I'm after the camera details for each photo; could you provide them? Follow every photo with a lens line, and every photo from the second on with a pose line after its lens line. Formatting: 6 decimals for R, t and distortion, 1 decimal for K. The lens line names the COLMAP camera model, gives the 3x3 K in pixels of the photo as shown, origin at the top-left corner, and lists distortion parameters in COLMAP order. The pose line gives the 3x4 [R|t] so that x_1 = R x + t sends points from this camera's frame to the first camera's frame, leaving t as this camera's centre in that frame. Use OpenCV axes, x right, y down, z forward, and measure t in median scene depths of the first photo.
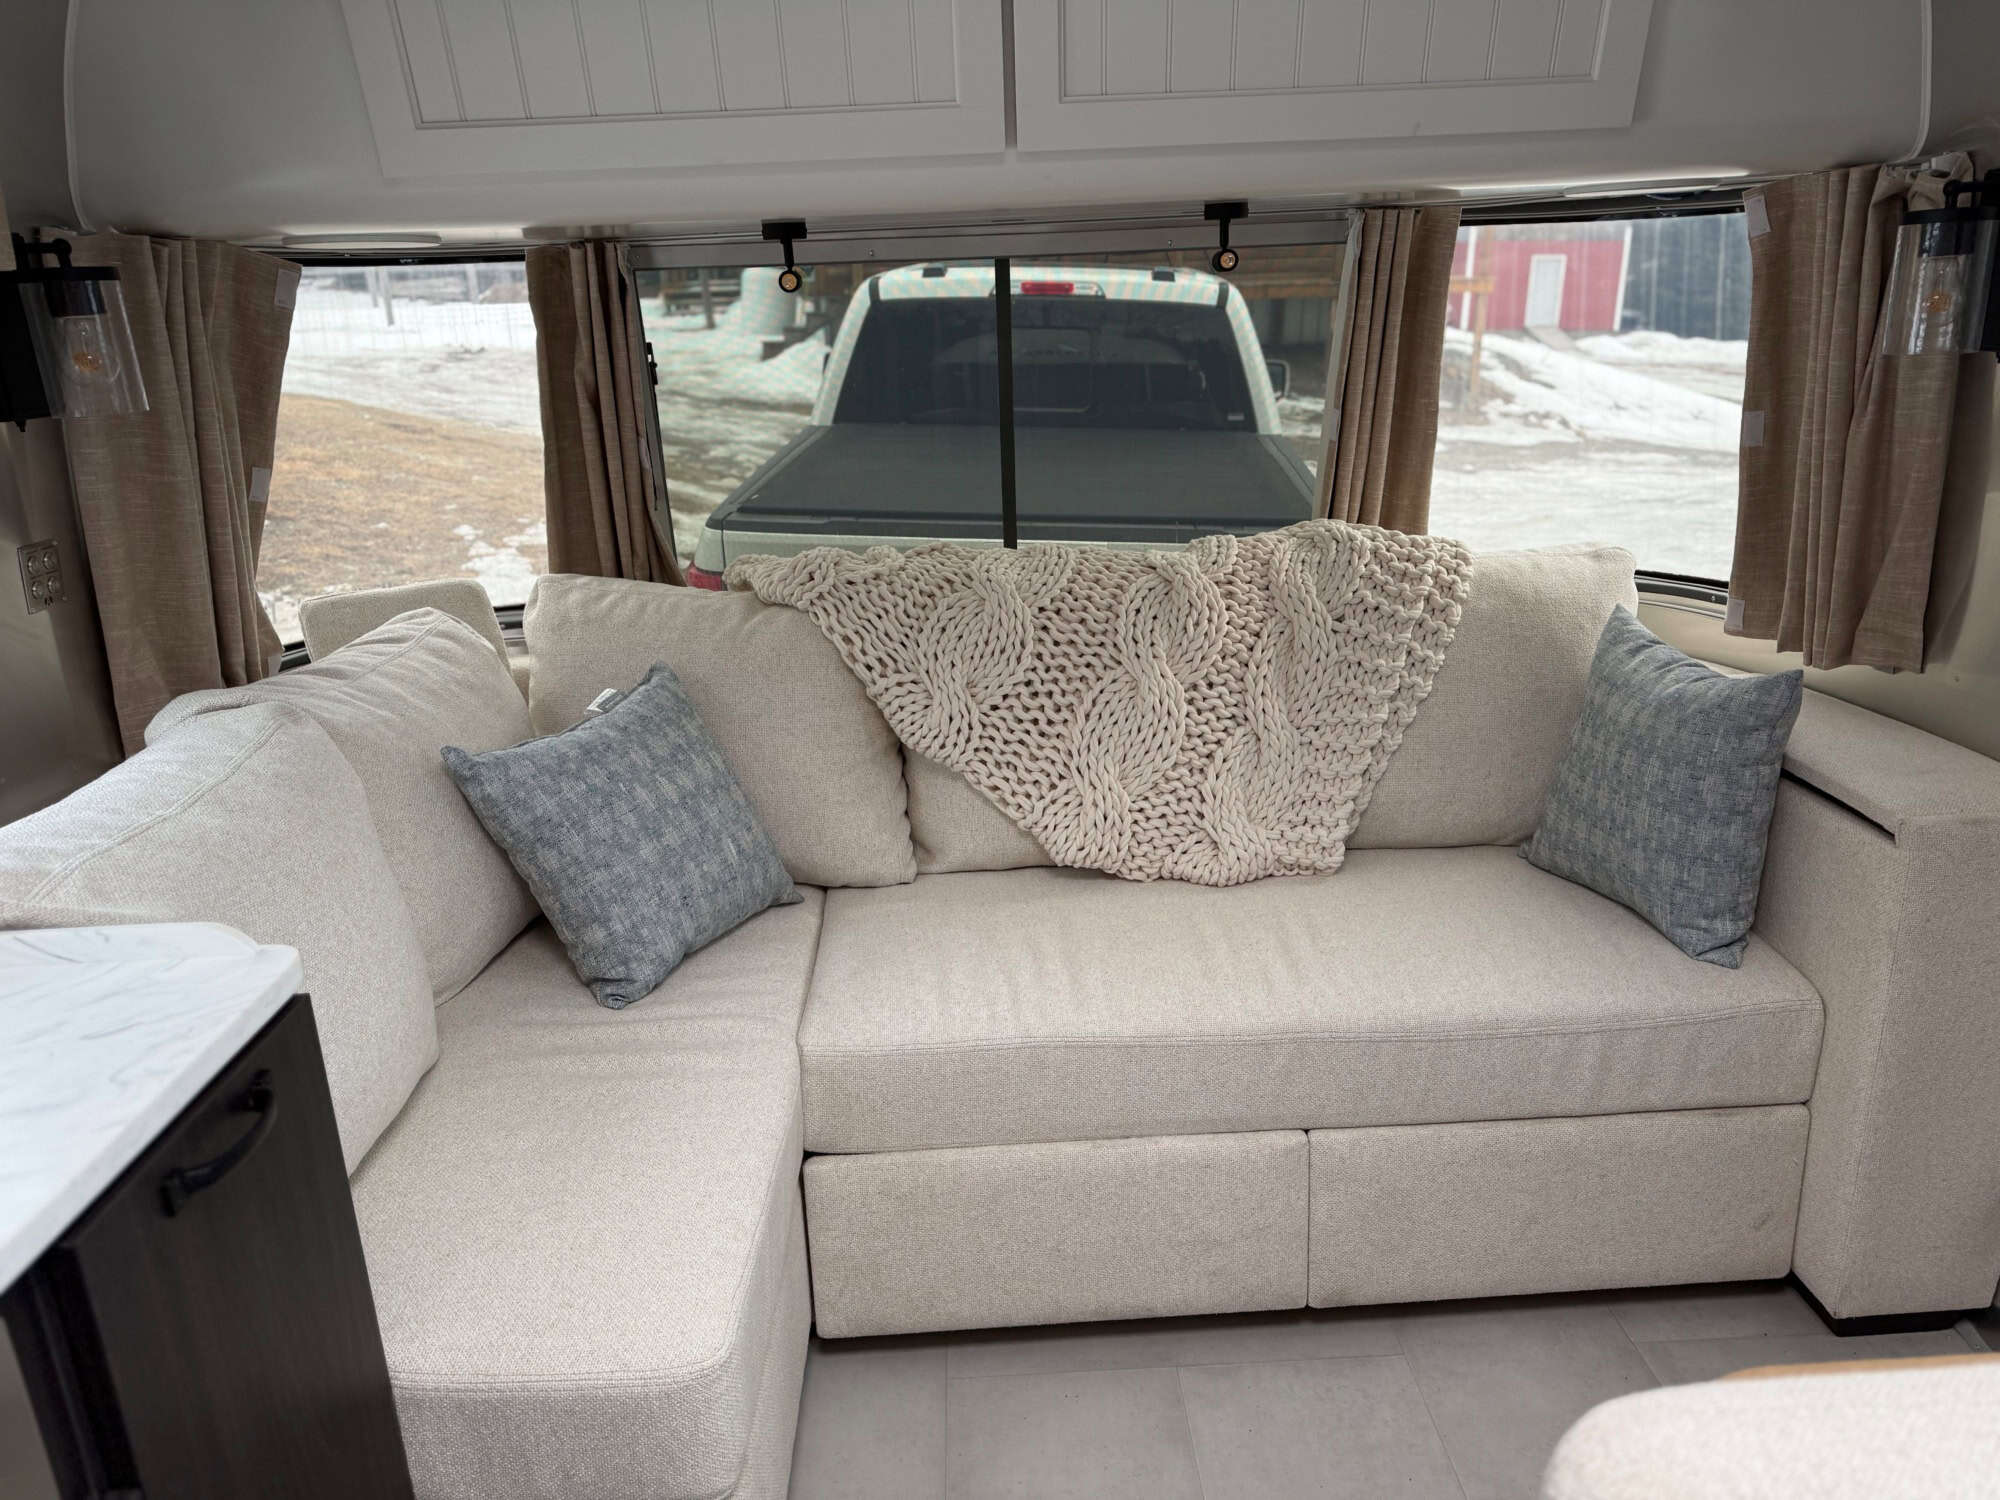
lens RADIAL K [[1446.1, 0, 1000.0], [0, 1446.1, 750.0], [0, 0, 1]] dist [0.166365, -0.297645]
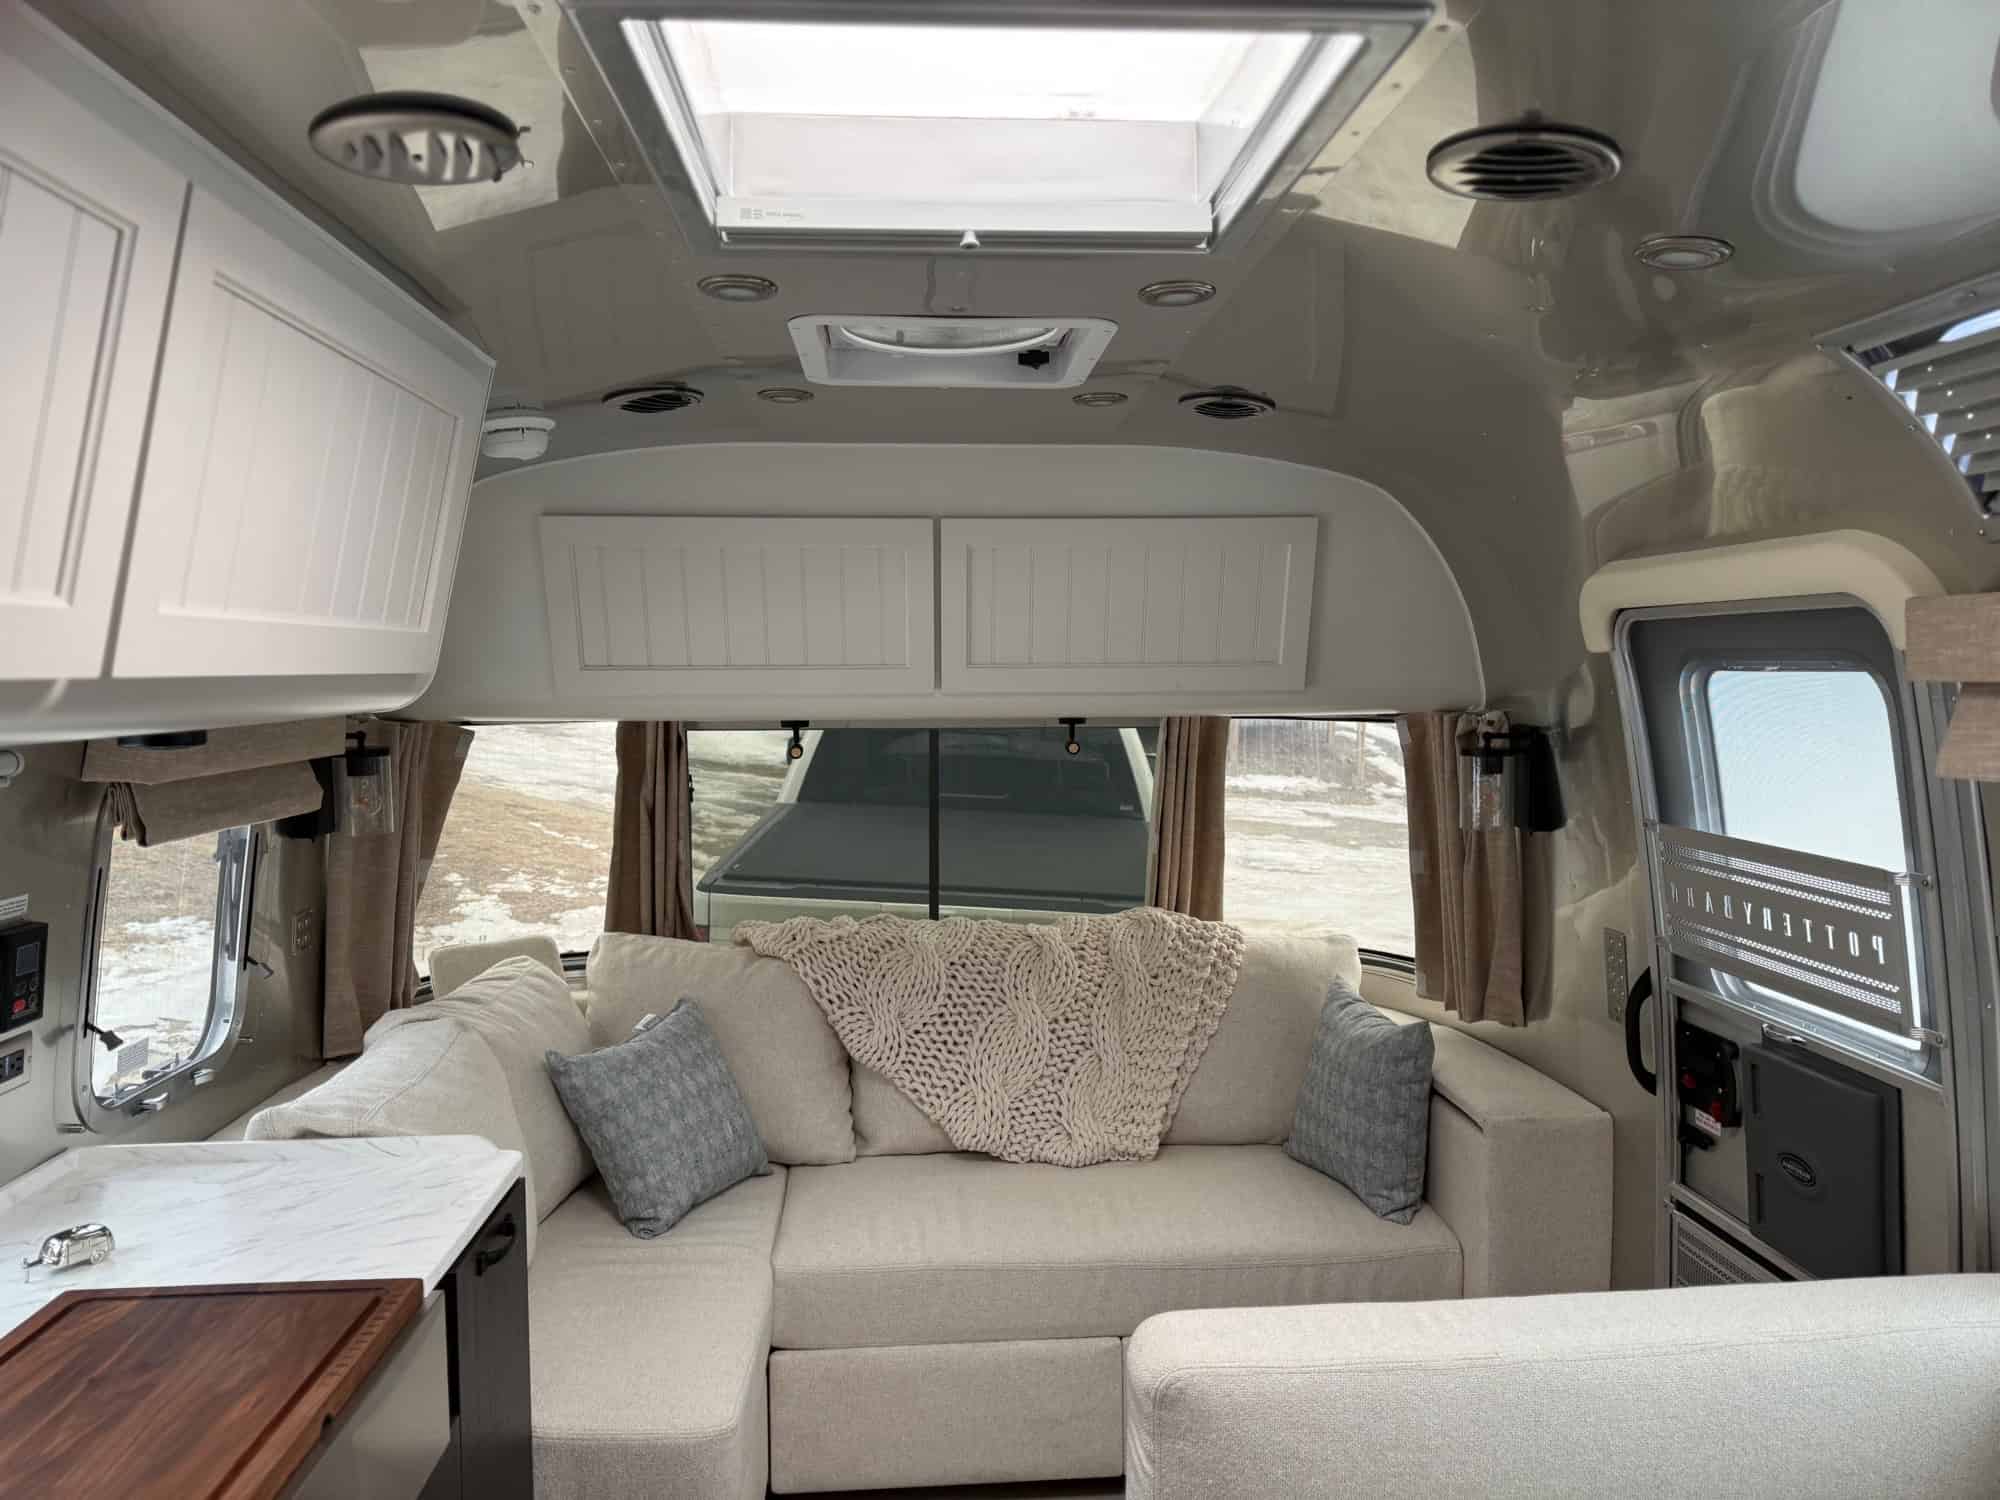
lens RADIAL K [[1446.1, 0, 1000.0], [0, 1446.1, 750.0], [0, 0, 1]] dist [0.166365, -0.297645]
pose [[0.998645, 0.032499, 0.040645, 0.010711], [-0.022084, 0.971868, -0.234487, 0.035484], [-0.047123, 0.233272, 0.971269, -0.473764]]
